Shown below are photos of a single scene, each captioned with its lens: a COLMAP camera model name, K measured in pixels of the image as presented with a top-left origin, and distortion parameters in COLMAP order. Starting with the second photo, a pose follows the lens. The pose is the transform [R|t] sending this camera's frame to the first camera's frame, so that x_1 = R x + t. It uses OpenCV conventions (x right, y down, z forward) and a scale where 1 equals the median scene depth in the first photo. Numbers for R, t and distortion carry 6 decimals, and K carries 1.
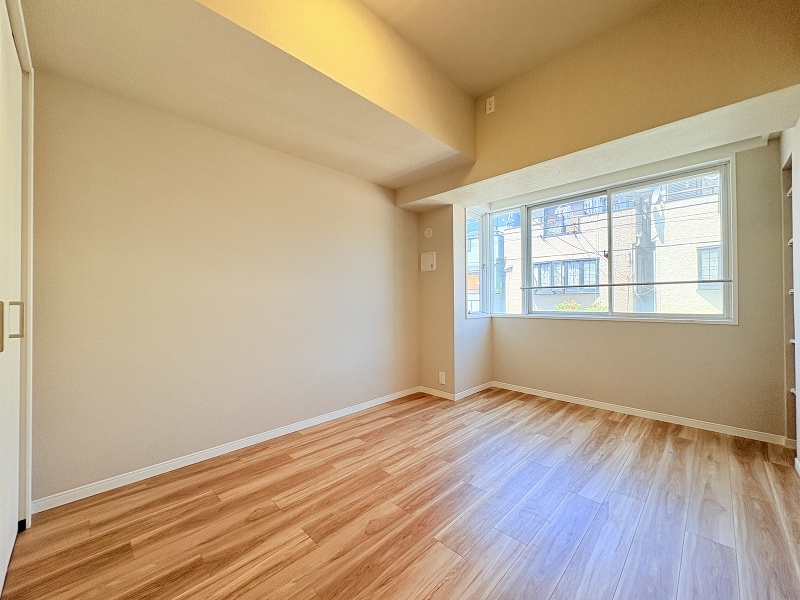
lens RADIAL K [[318.5, 0, 402.0], [0, 318.5, 298.3], [0, 0, 1]] dist [0.000176, -0.000400]
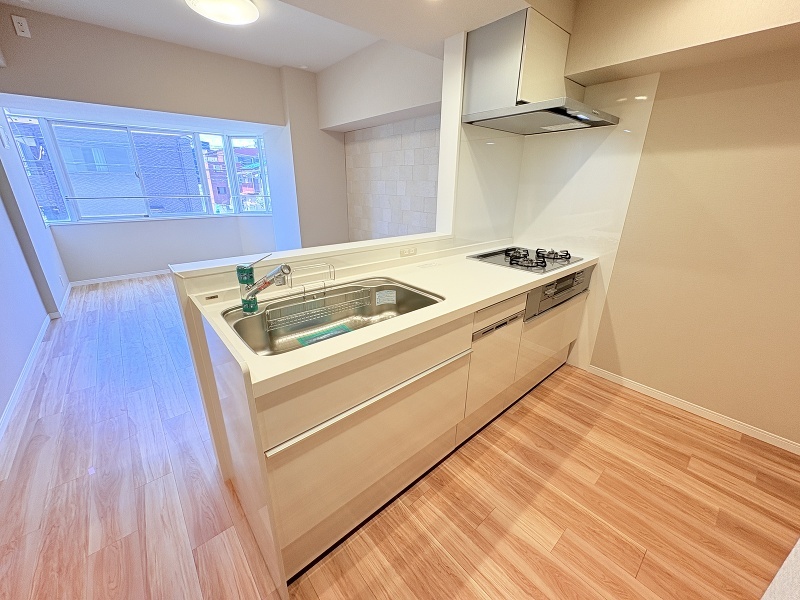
lens RADIAL K [[318.5, 0, 402.0], [0, 318.5, 298.3], [0, 0, 1]] dist [0.000176, -0.000400]
pose [[0.078821, -0.331931, 0.940005, -0.849737], [-0.018214, 0.942301, 0.334270, -0.160832], [-0.996722, -0.043469, 0.068228, -0.290938]]
